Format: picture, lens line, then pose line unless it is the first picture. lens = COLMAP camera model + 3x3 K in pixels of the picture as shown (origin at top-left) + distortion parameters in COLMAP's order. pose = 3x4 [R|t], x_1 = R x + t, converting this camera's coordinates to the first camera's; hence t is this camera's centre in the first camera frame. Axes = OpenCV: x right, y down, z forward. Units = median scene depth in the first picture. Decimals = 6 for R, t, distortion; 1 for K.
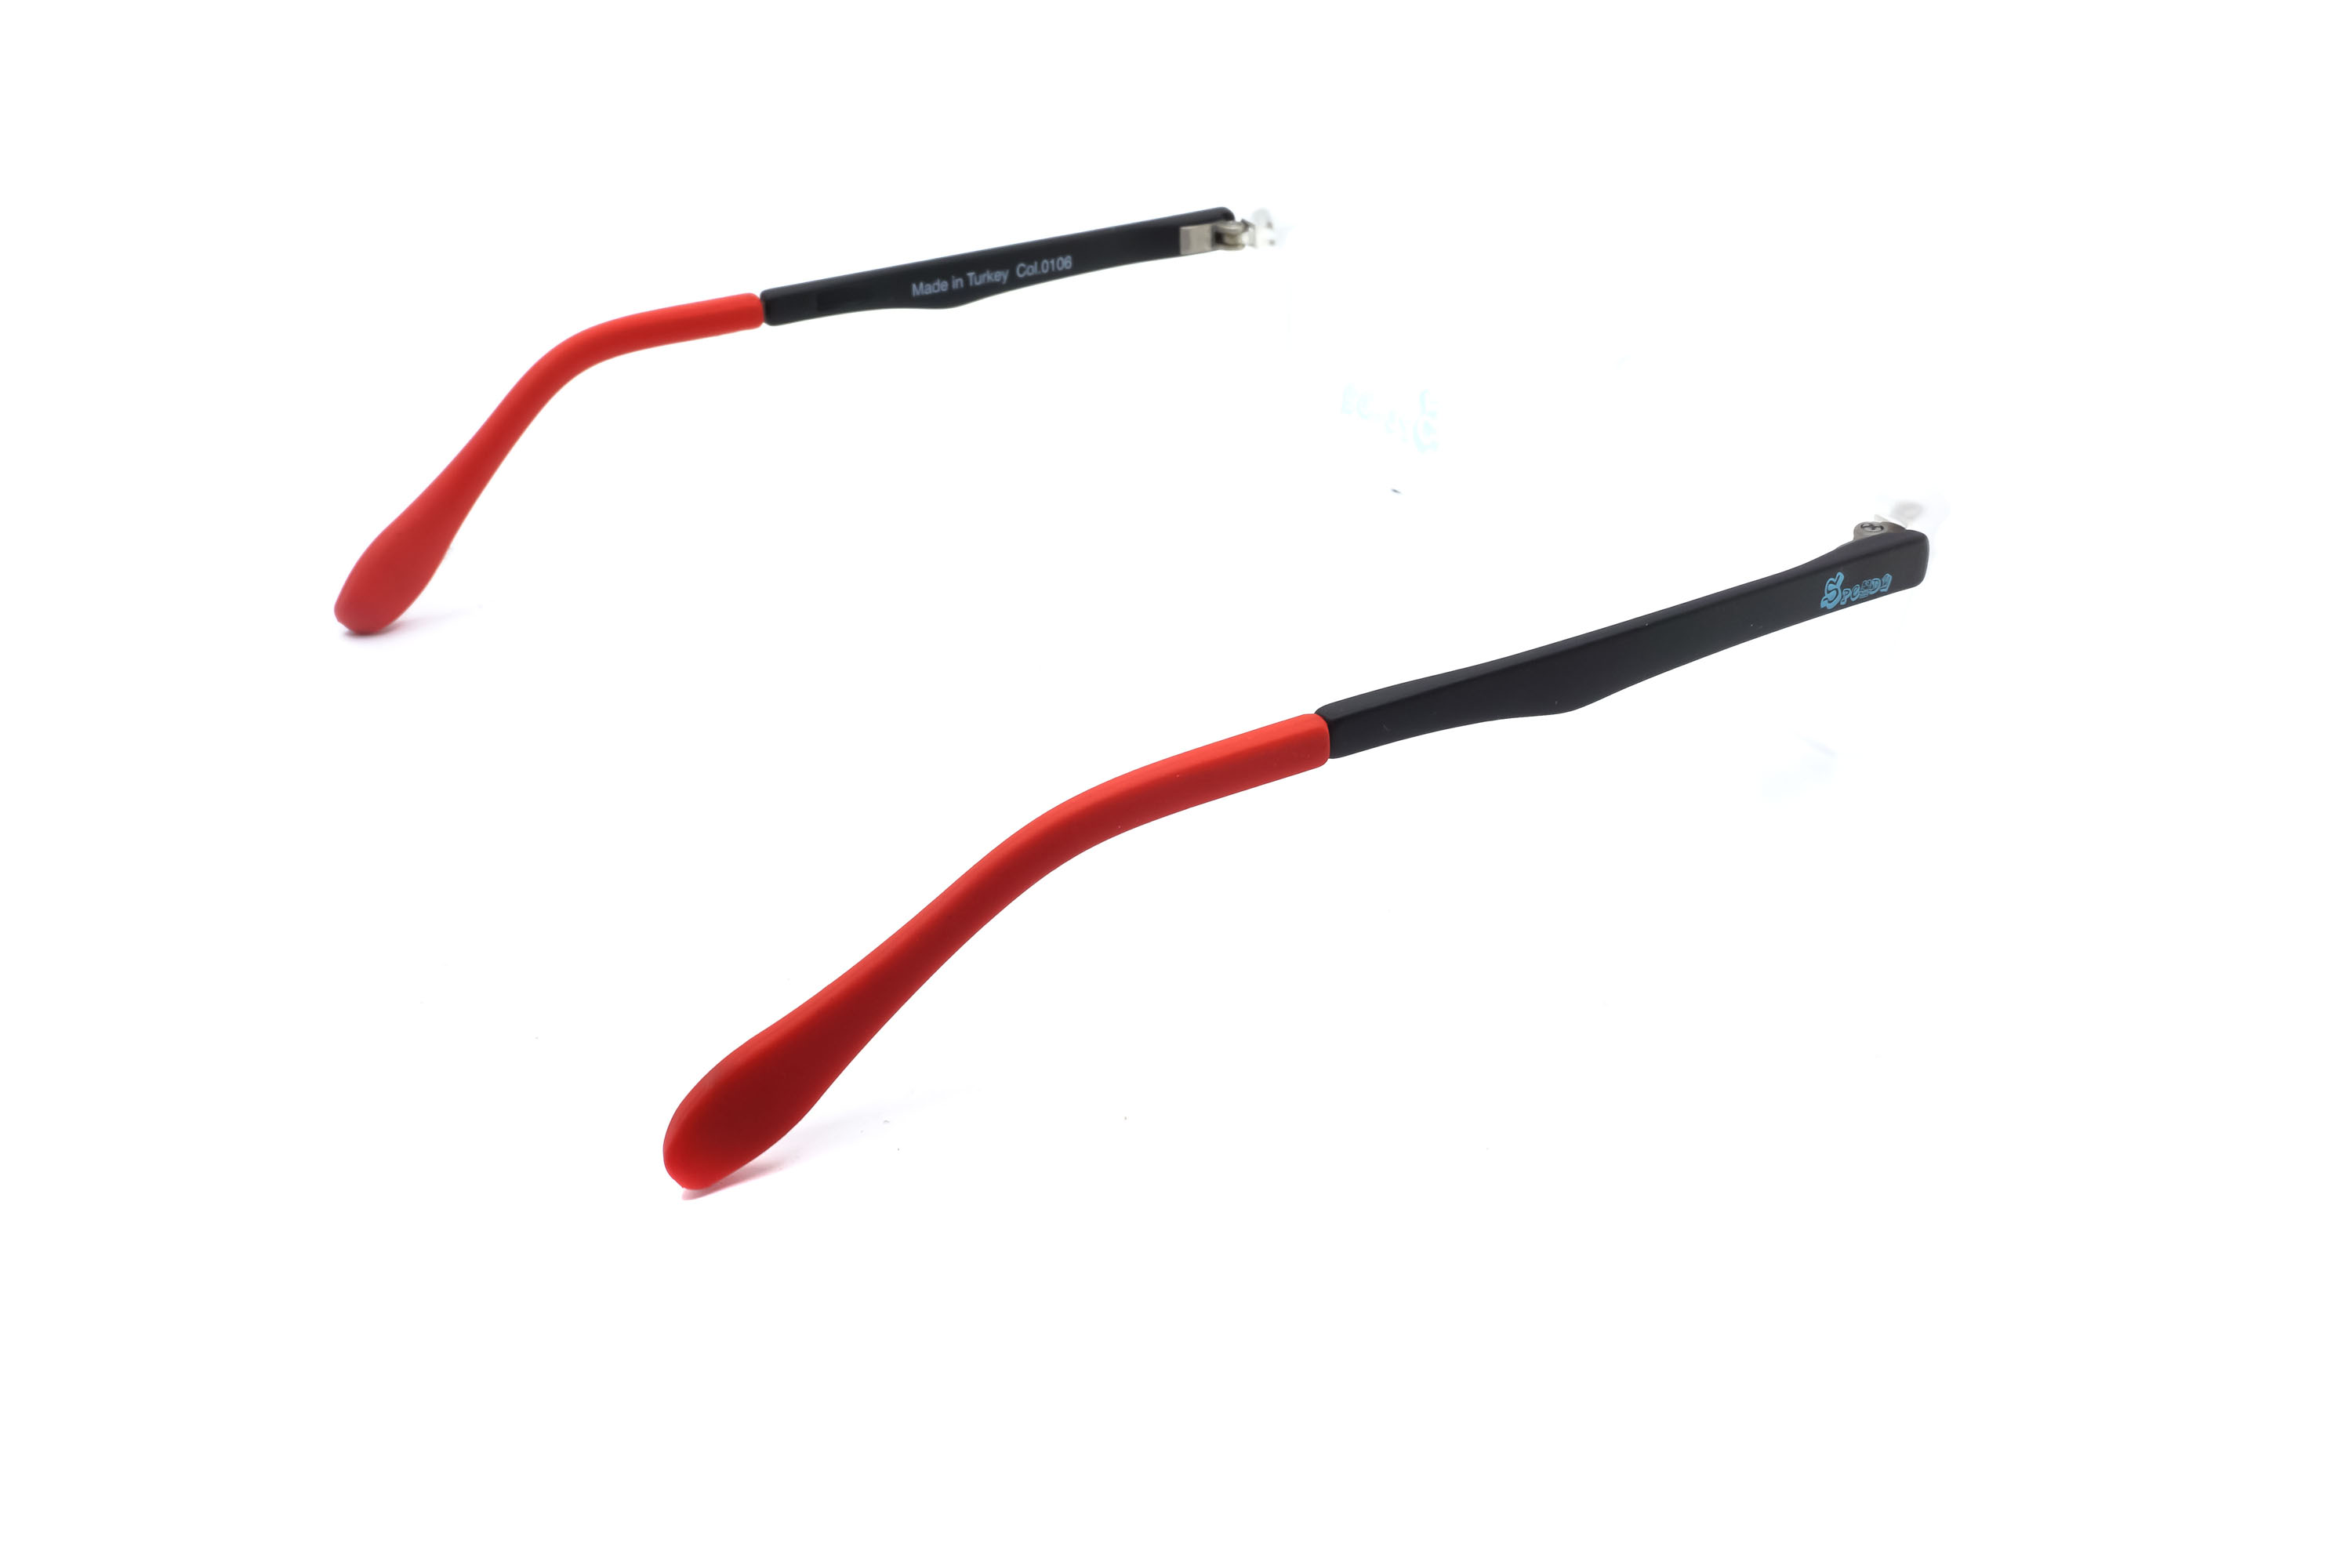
lens RADIAL K [[2452.5, 0, 1166.5], [0, 2452.5, 778.7], [0, 0, 1]] dist [0.008222, 0.000000]
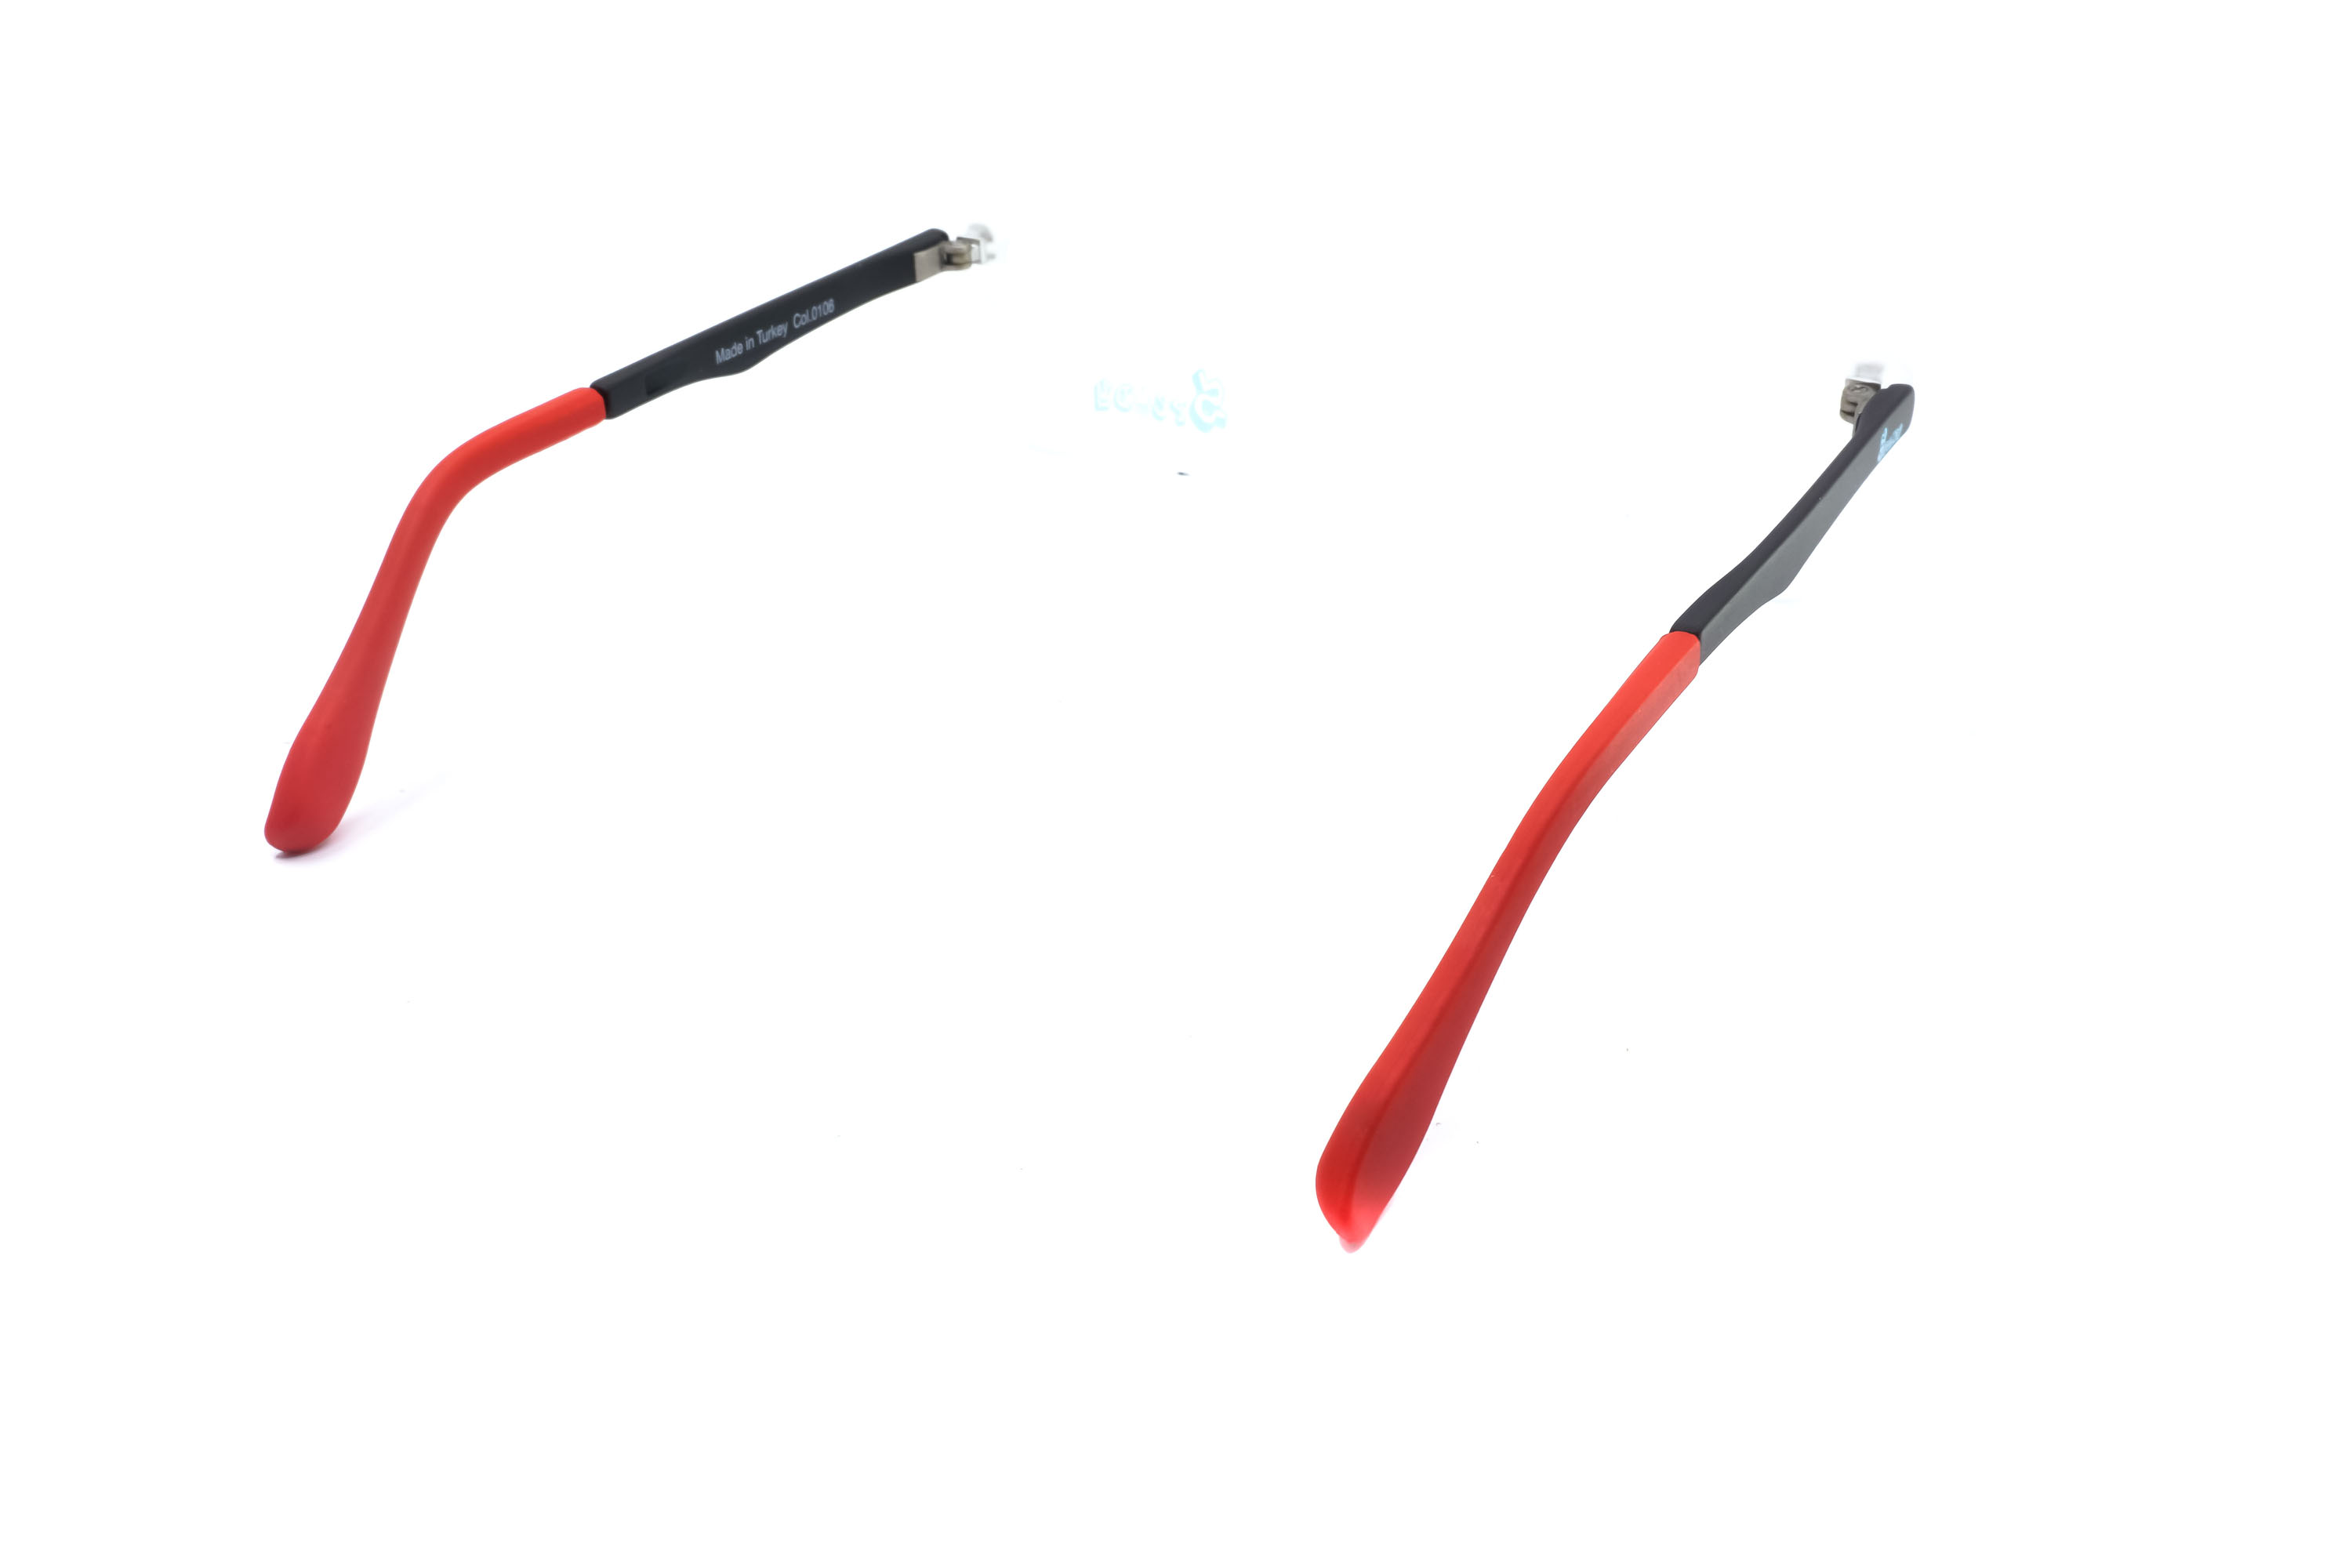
lens RADIAL K [[2452.5, 0, 1179.9], [0, 2452.5, 791.9], [0, 0, 1]] dist [0.008222, 0.000000]
pose [[0.863936, -0.245700, 0.439597, -0.396576], [0.247729, 0.967334, 0.053804, -0.045118], [-0.438457, 0.062418, 0.896582, 0.094007]]
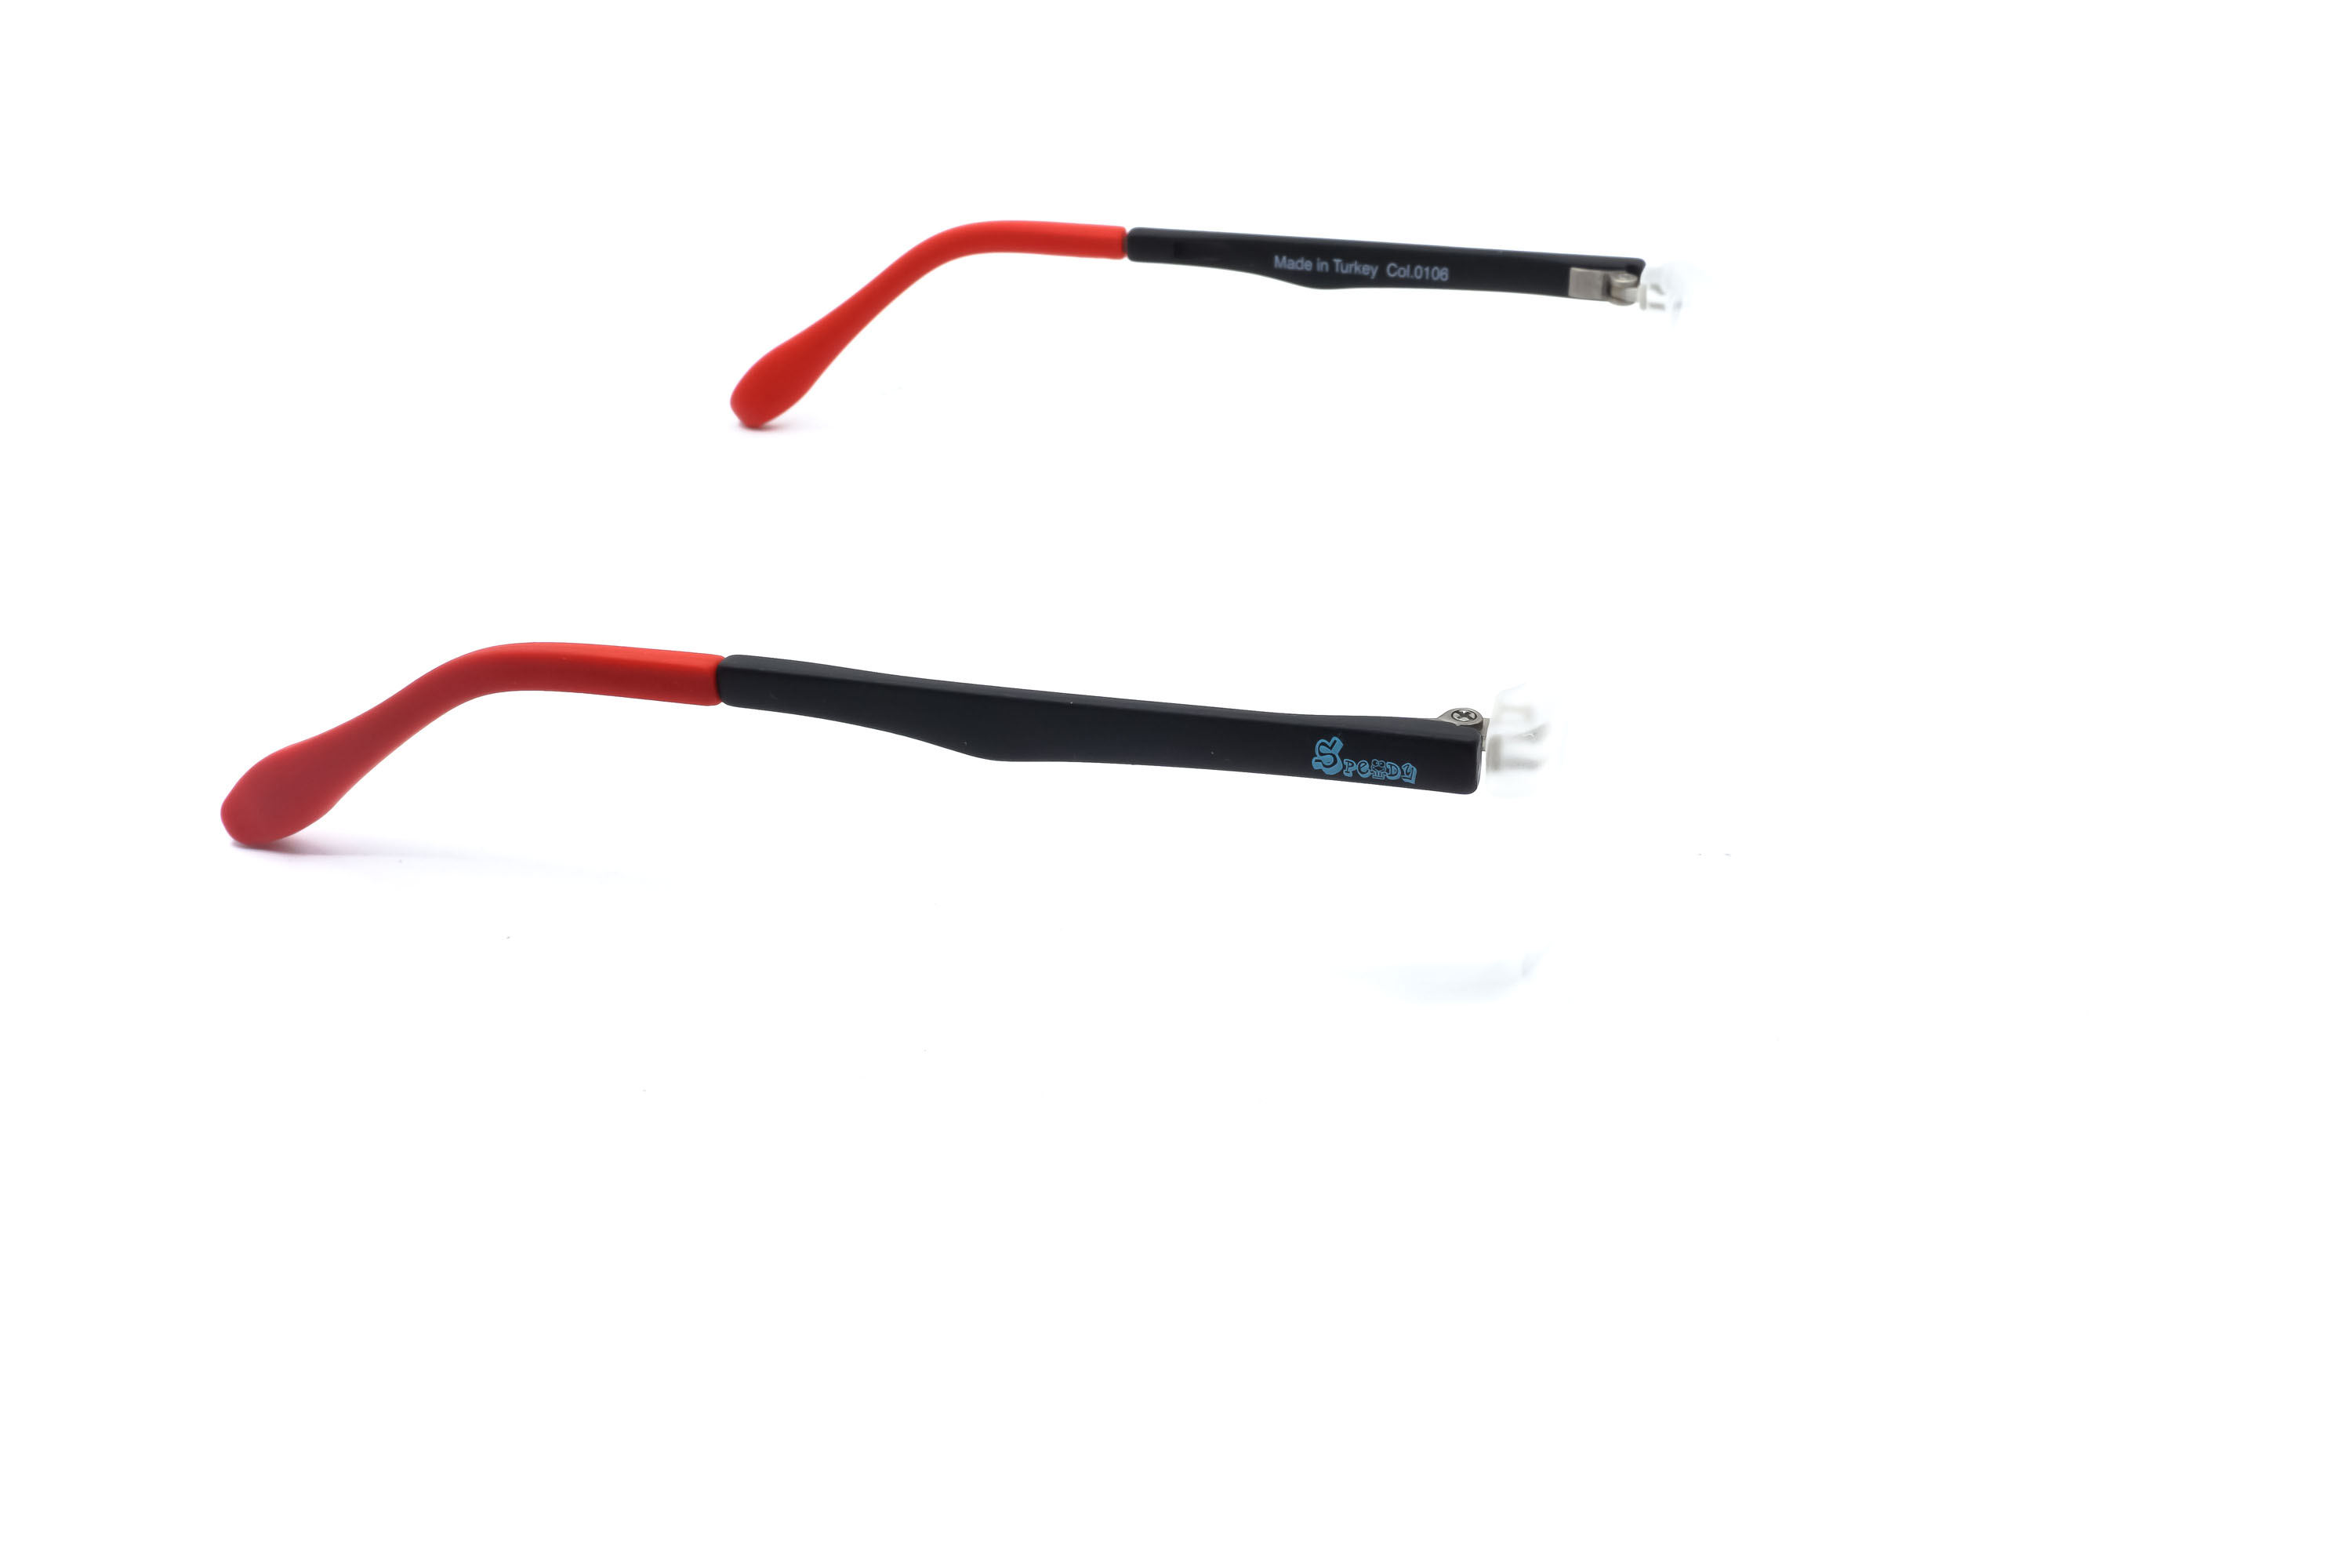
lens RADIAL K [[2452.5, 0, 1167.1], [0, 2452.5, 803.7], [0, 0, 1]] dist [0.008222, 0.000000]
pose [[0.706246, 0.356902, -0.611423, 0.561963], [-0.341093, 0.928323, 0.147892, -0.123638], [0.620381, 0.104104, 0.777361, 0.198685]]
